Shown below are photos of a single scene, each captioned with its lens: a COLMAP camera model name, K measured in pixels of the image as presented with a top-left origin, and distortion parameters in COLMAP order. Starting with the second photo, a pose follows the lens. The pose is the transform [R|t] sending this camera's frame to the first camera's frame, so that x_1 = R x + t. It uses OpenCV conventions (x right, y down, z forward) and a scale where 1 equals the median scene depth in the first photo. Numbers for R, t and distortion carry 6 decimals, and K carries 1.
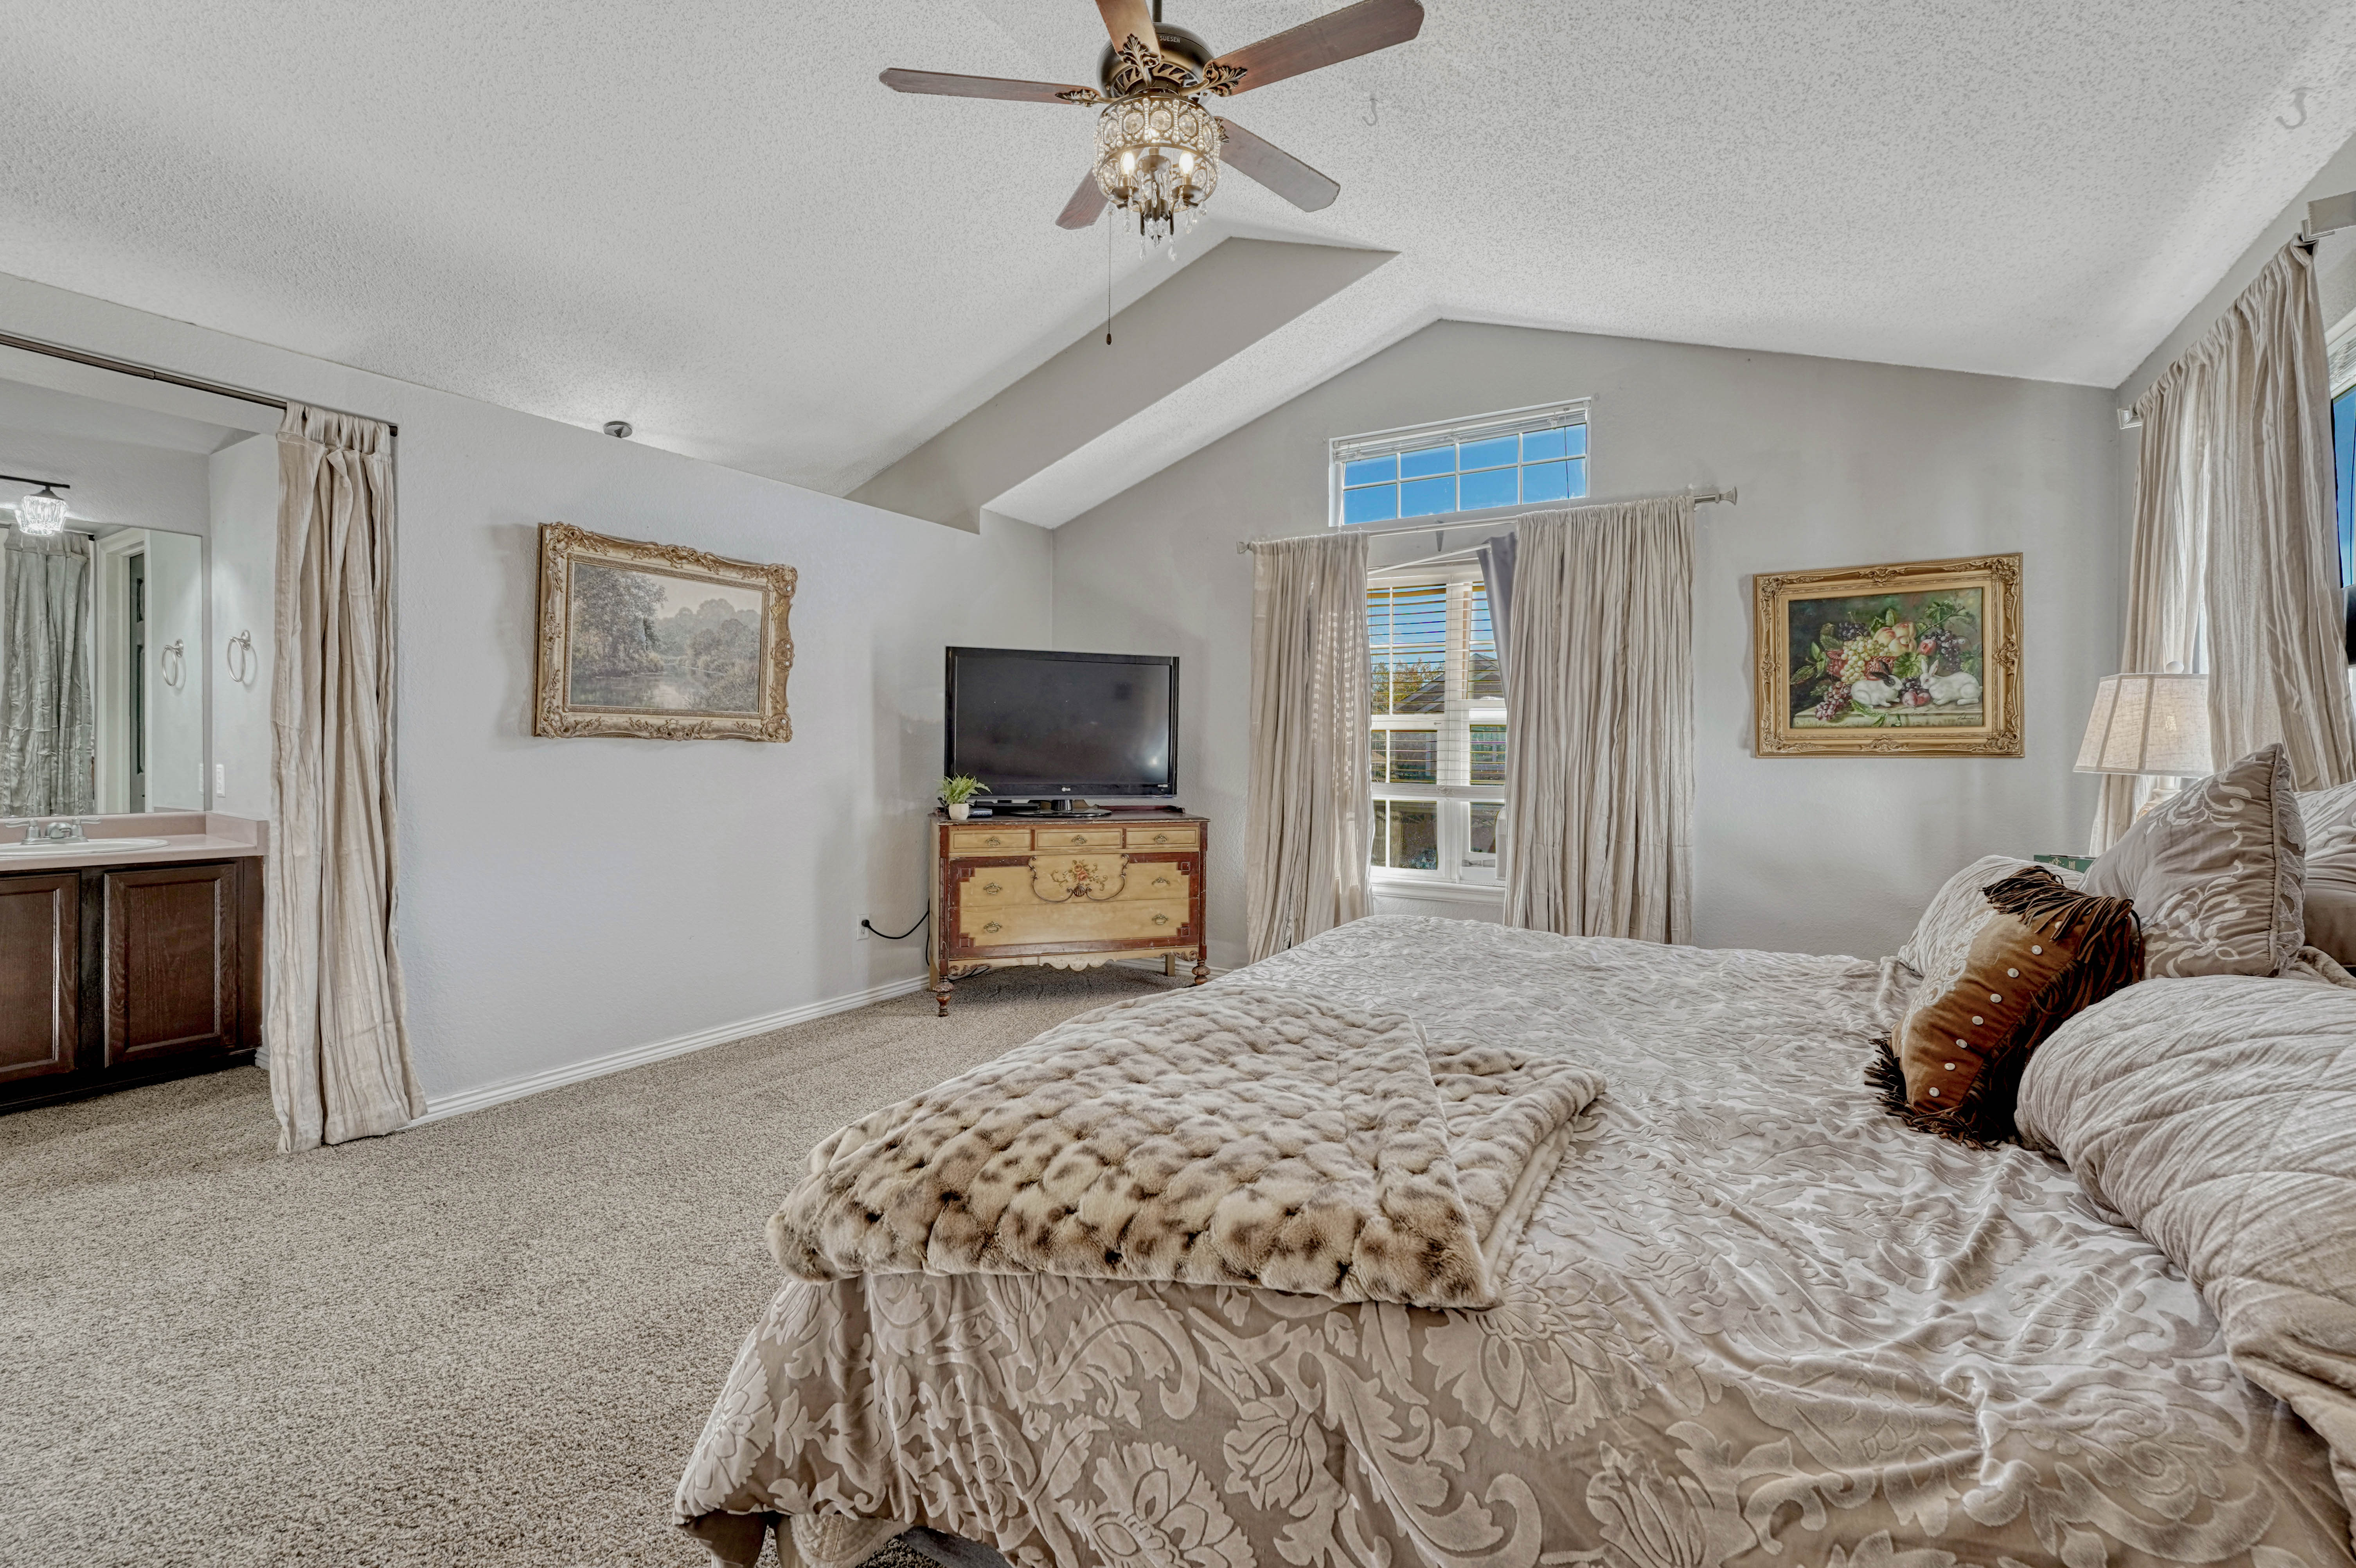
lens RADIAL K [[1005.4, 0, 1174.3], [0, 1005.4, 761.2], [0, 0, 1]] dist [-0.004380, -0.001377]
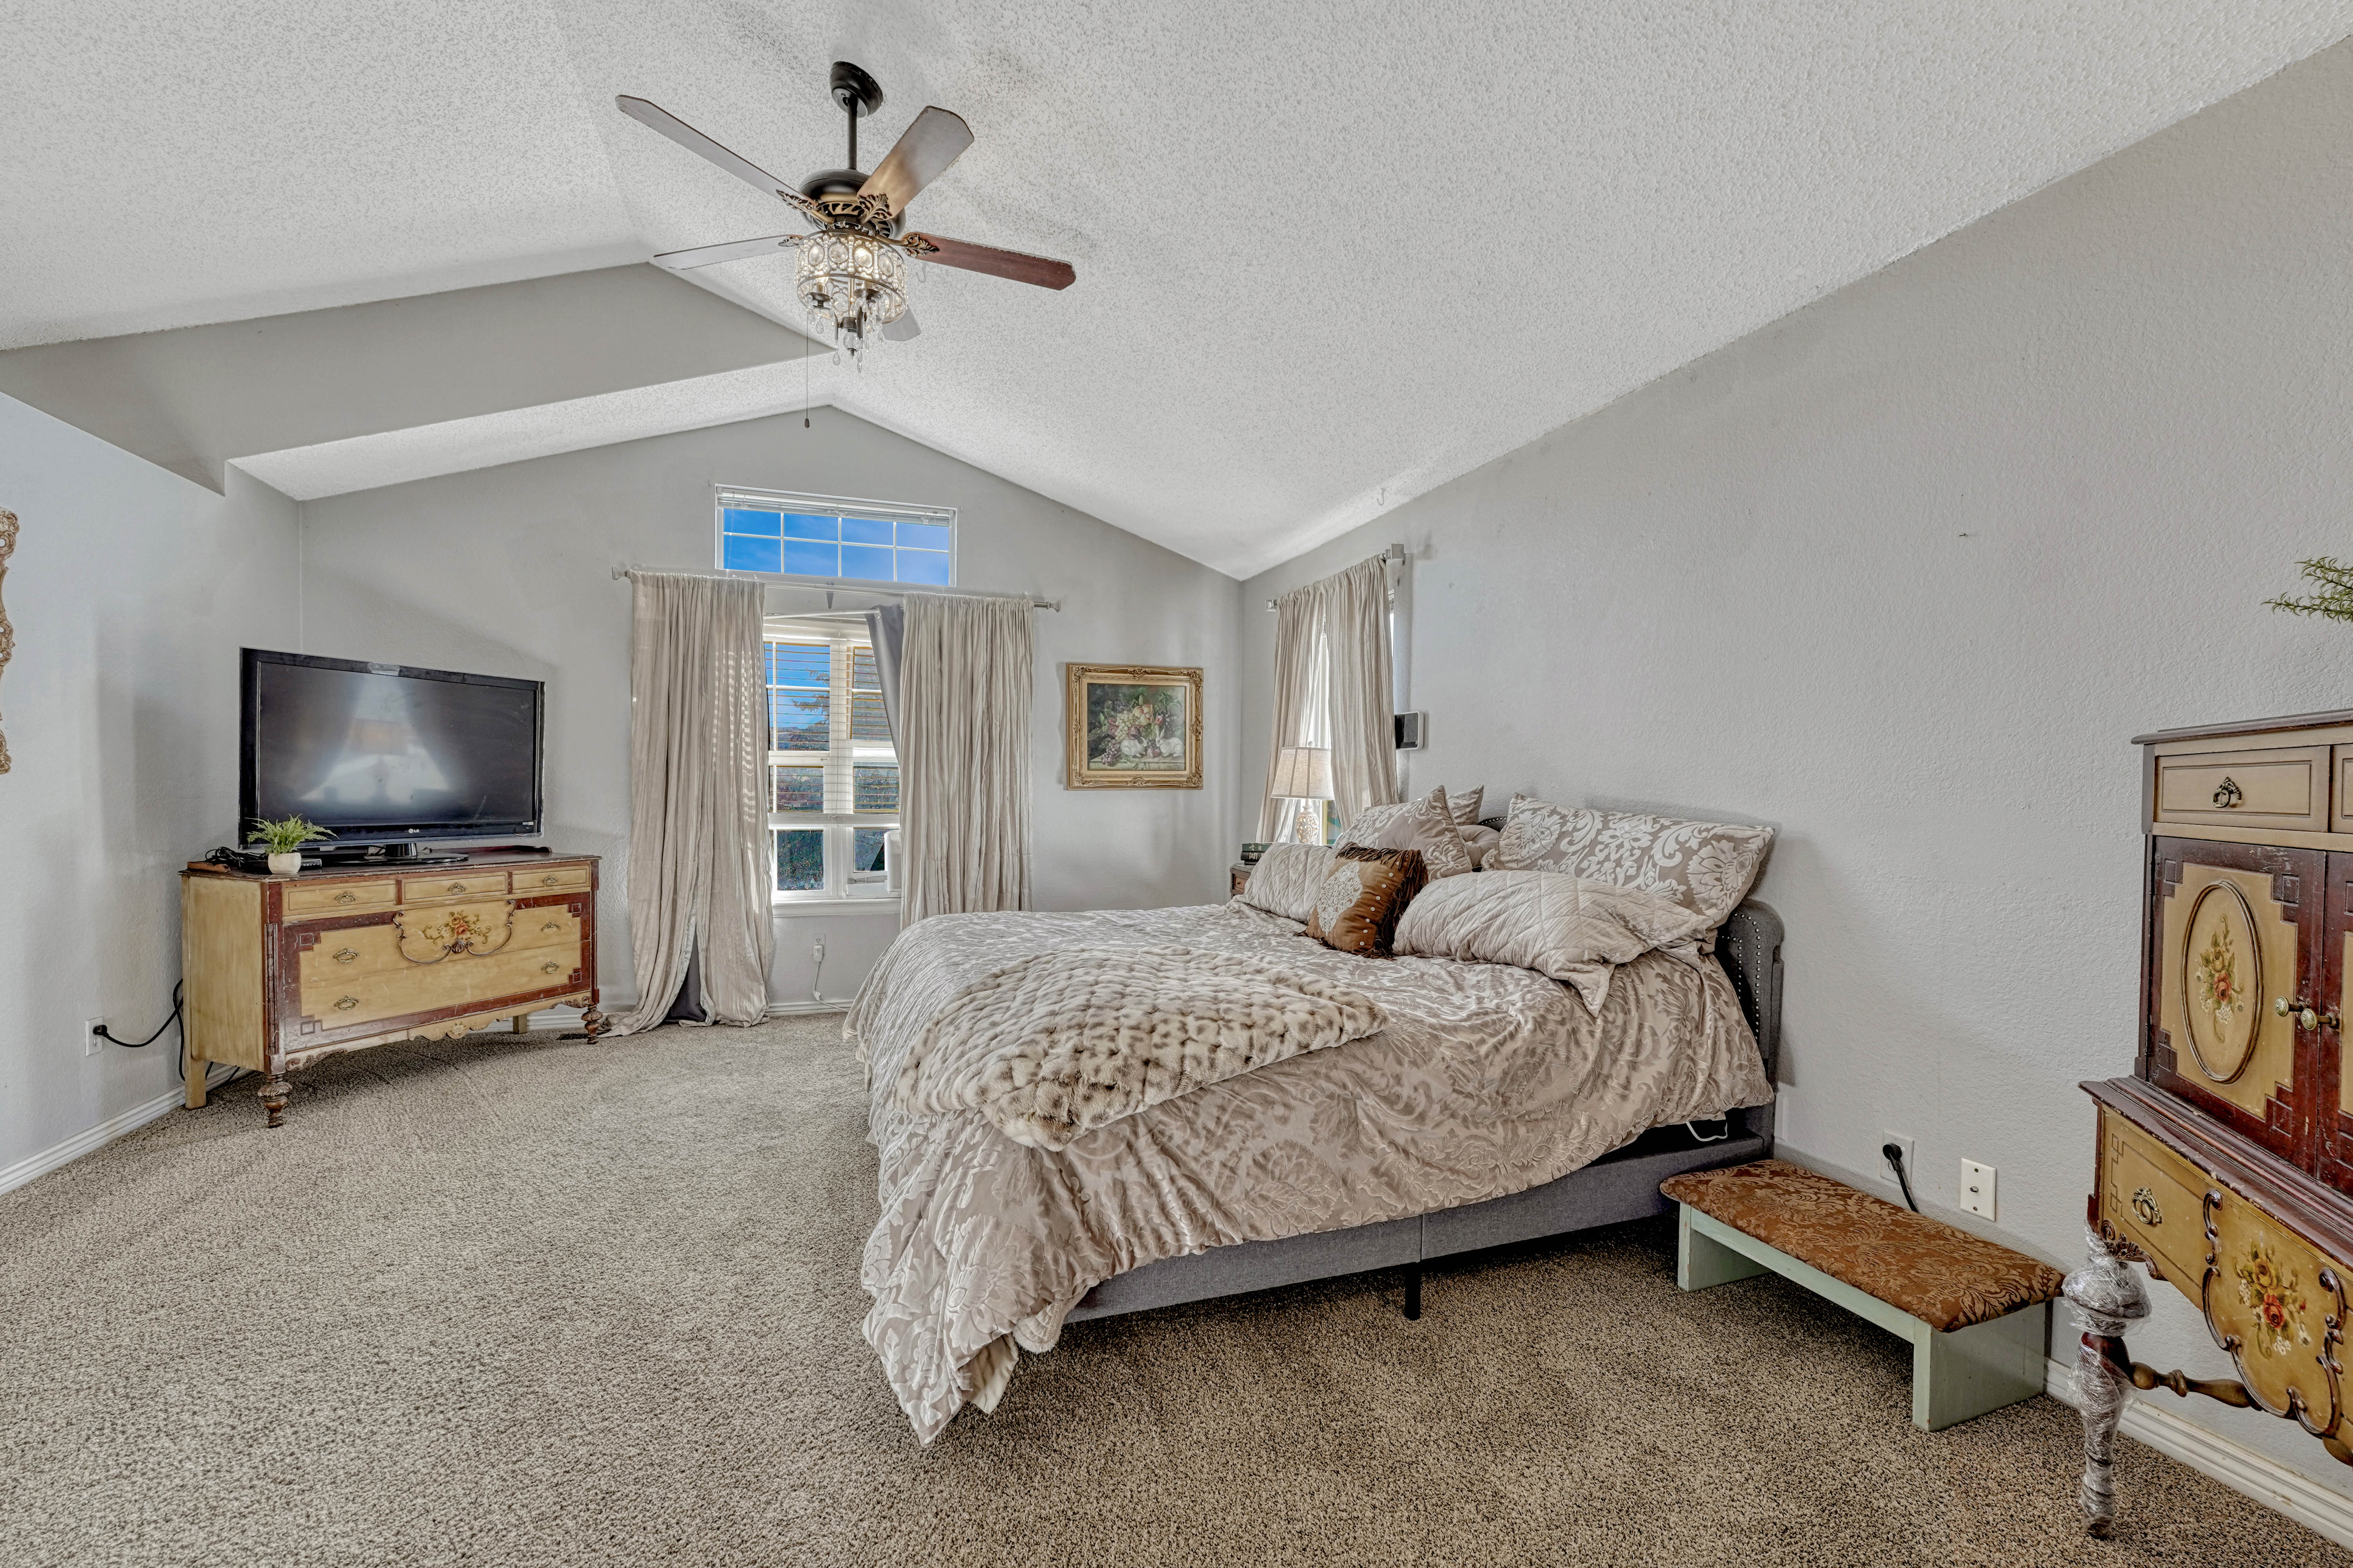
lens RADIAL K [[983.3, 0, 1182.1], [0, 983.3, 816.3], [0, 0, 1]] dist [-0.014758, 0.002378]
pose [[0.628470, -0.025530, 0.777414, -0.414066], [0.005590, 0.999584, 0.028307, -0.004758], [-0.777813, -0.013444, 0.628352, -0.016198]]
